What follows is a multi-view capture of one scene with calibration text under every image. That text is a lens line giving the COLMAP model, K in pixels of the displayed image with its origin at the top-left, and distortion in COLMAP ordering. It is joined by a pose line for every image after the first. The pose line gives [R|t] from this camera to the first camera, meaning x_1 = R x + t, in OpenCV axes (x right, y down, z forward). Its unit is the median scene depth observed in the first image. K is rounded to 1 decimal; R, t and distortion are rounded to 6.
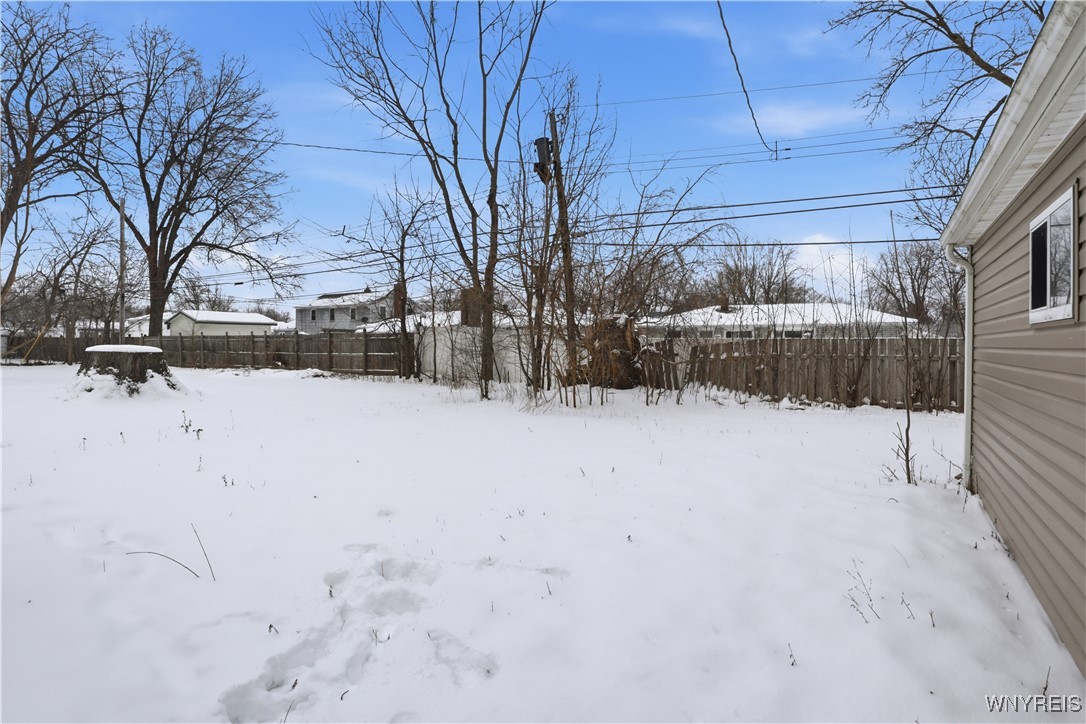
lens RADIAL K [[551.8, 0, 539.4], [0, 551.8, 359.9], [0, 0, 1]] dist [-0.028445, -0.001533]
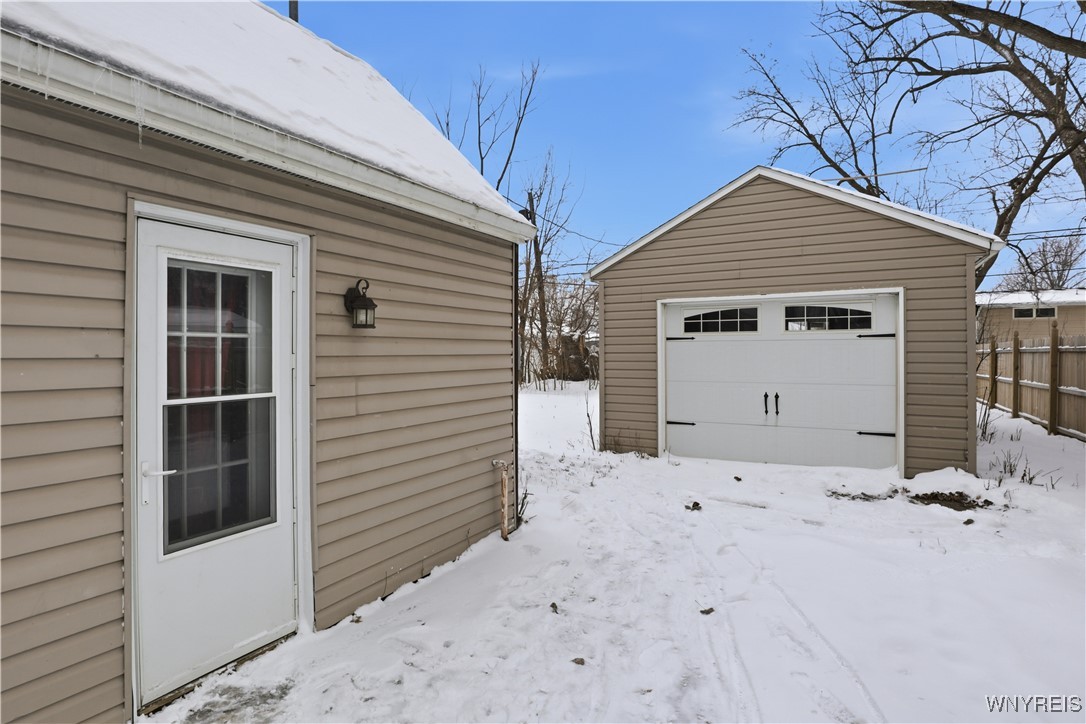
lens RADIAL K [[551.8, 0, 544.6], [0, 551.8, 350.5], [0, 0, 1]] dist [-0.028445, -0.001533]
pose [[0.998990, -0.003141, 0.044813, -0.007245], [0.004114, 0.999757, -0.021640, -0.000223], [-0.044734, 0.021802, 0.998761, -0.502681]]
